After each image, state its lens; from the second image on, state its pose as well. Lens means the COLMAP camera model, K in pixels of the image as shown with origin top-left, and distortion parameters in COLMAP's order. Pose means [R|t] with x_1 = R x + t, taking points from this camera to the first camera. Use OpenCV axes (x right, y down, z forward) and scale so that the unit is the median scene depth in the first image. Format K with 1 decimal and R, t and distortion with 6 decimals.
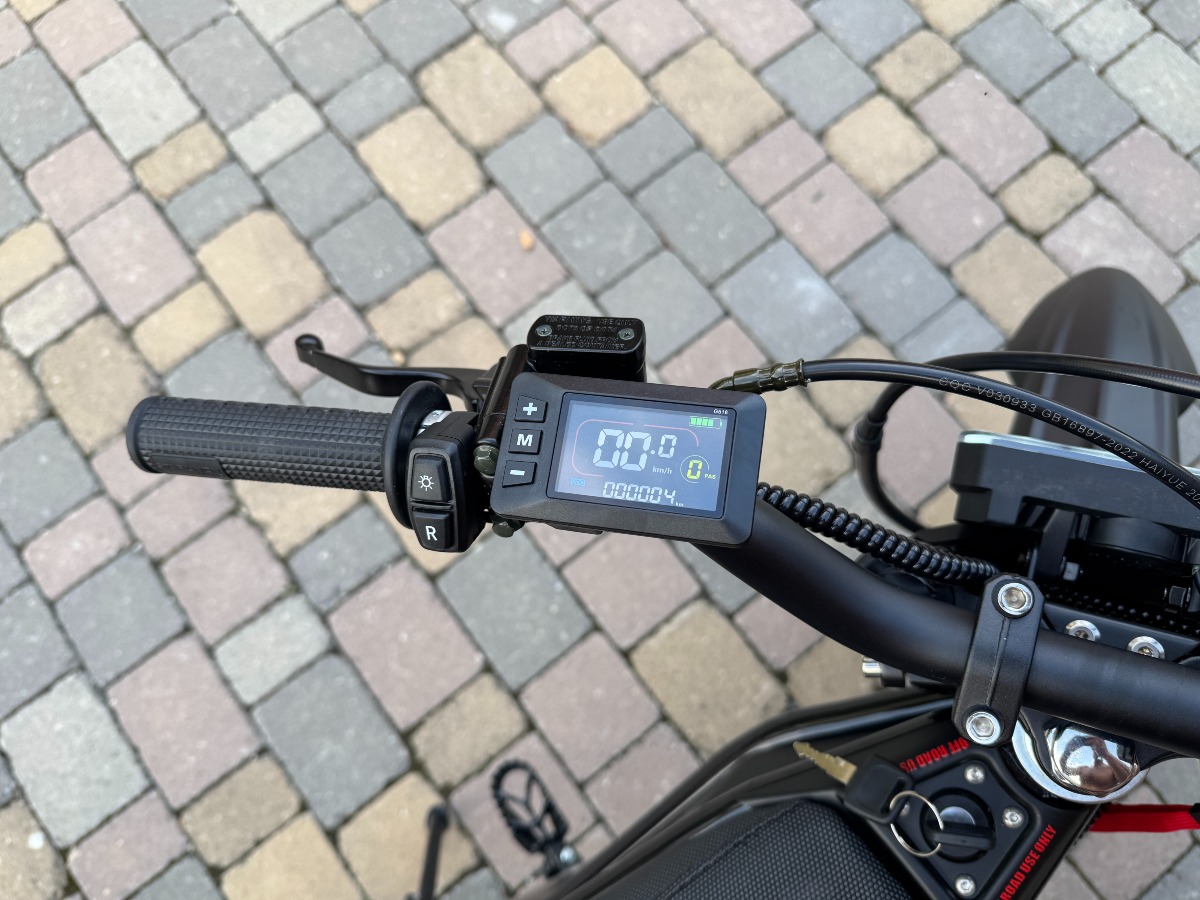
lens RADIAL K [[875.5, 0, 588.2], [0, 875.5, 447.6], [0, 0, 1]] dist [0.000636, -0.035656]
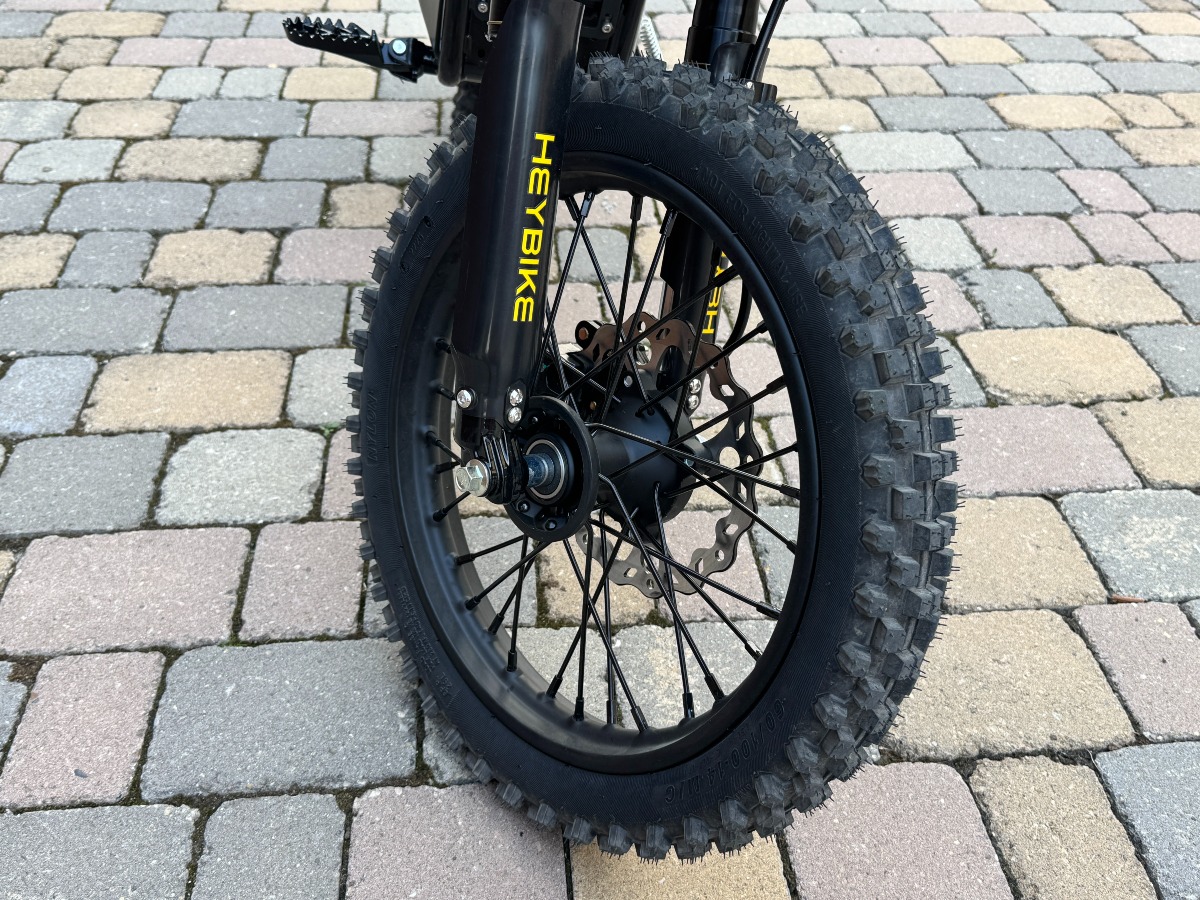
lens RADIAL K [[1201.7, 0, 589.2], [0, 1201.7, 464.5], [0, 0, 1]] dist [0.193837, -0.502911]
pose [[-0.535516, 0.516503, -0.668167, 0.807962], [-0.818018, -0.120573, 0.562413, -0.225864], [0.209925, 0.847754, 0.487078, 0.469452]]
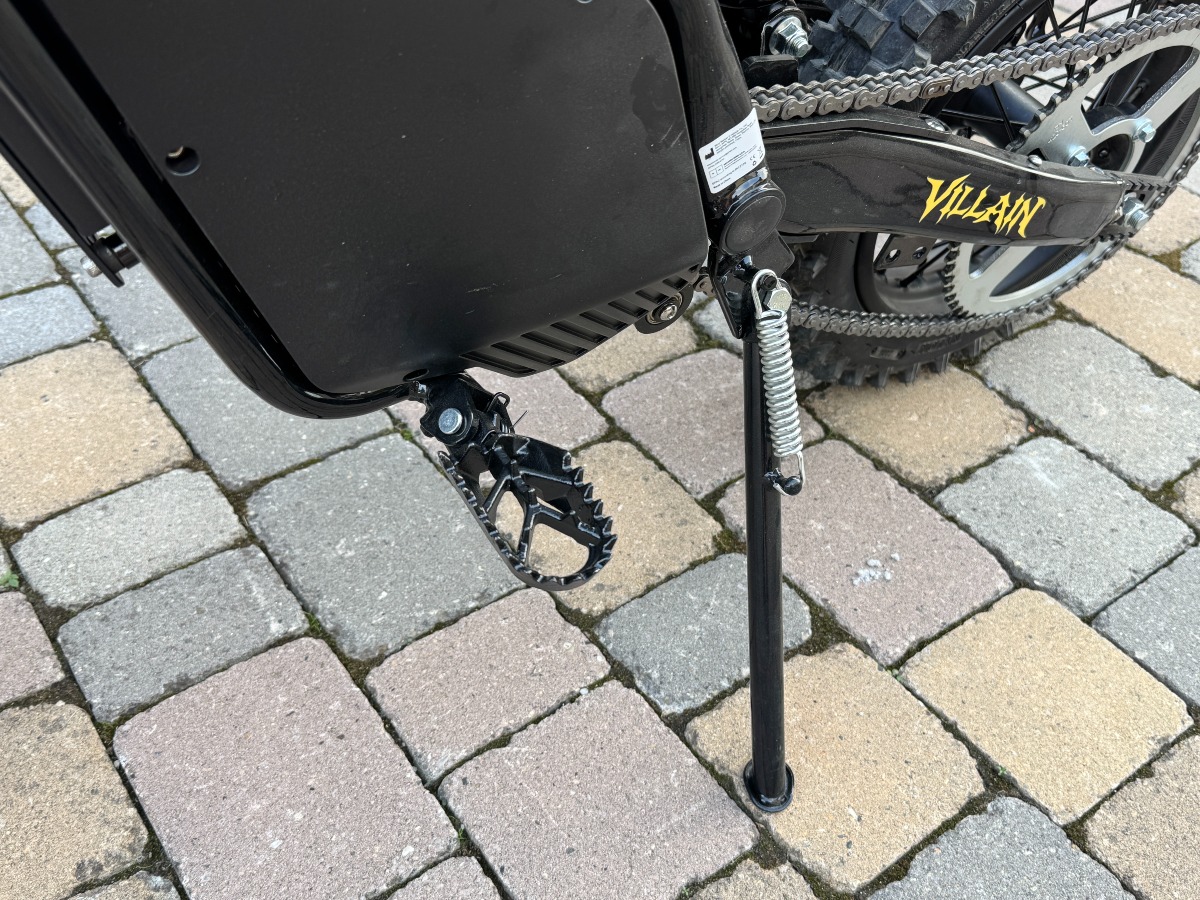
lens RADIAL K [[1181.4, 0, 600.9], [0, 1181.4, 470.7], [0, 0, 1]] dist [0.161466, -0.370016]
pose [[-0.999663, -0.025422, 0.005289, -0.069400], [0.016433, -0.461680, 0.886894, -0.061345], [-0.020105, 0.886682, 0.461942, 0.505962]]
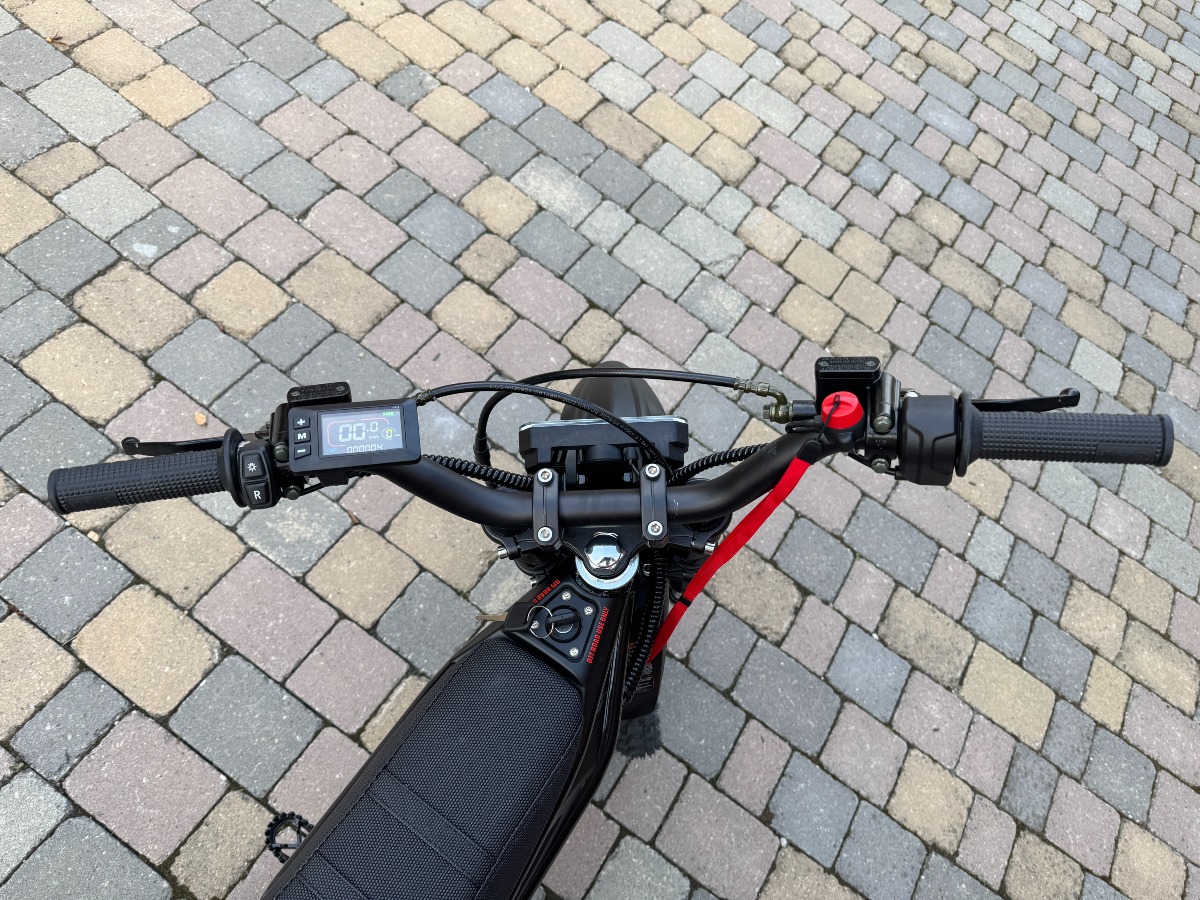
lens RADIAL K [[862.0, 0, 600.0], [0, 862.0, 450.0], [0, 0, 1]] dist [0.019585, -0.039962]
pose [[0.902880, -0.159888, 0.399054, -0.059990], [0.238675, 0.958491, -0.155976, 0.119023], [-0.357551, 0.236072, 0.903564, -0.251625]]
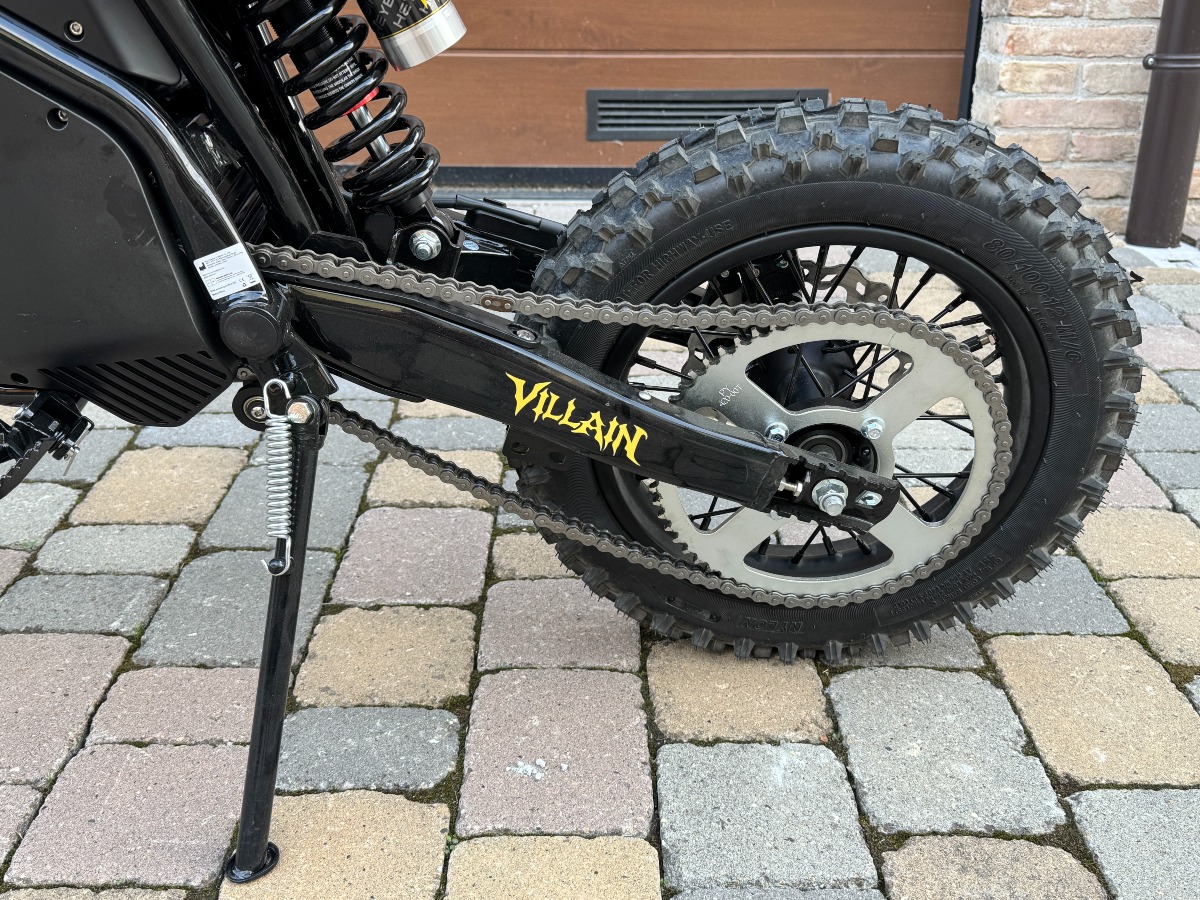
lens RADIAL K [[1195.3, 0, 602.4], [0, 1195.3, 467.8], [0, 0, 1]] dist [0.103251, -0.219333]
pose [[-0.797988, -0.244888, 0.550677, -0.616898], [0.583924, -0.088024, 0.807022, -0.013661], [-0.149158, 0.965547, 0.213238, 0.539397]]
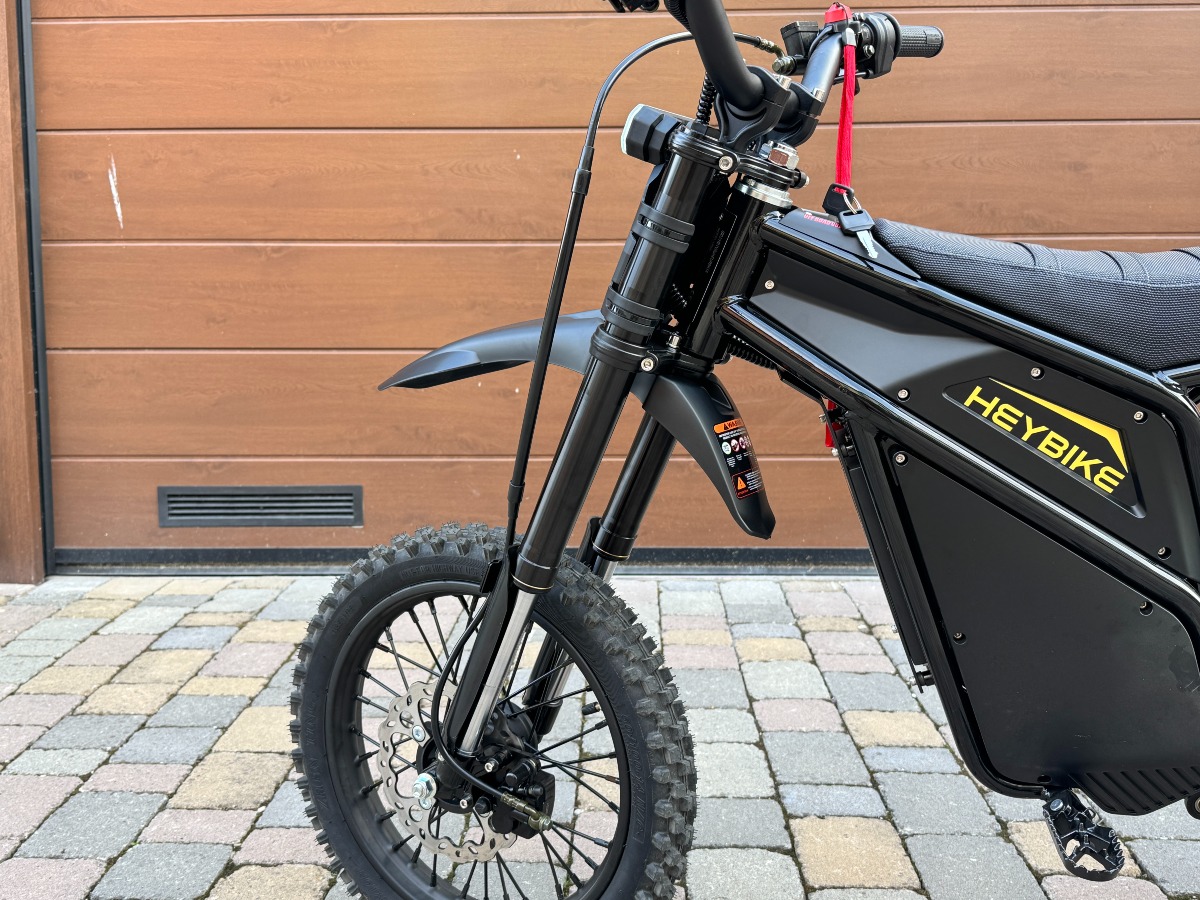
lens RADIAL K [[1195.2, 0, 592.1], [0, 1195.2, 455.9], [0, 0, 1]] dist [0.171205, -0.396024]
pose [[-0.770725, -0.079094, 0.632240, -0.291323], [0.620070, 0.135219, 0.772806, -0.598738], [-0.146615, 0.987654, -0.055173, 0.538454]]
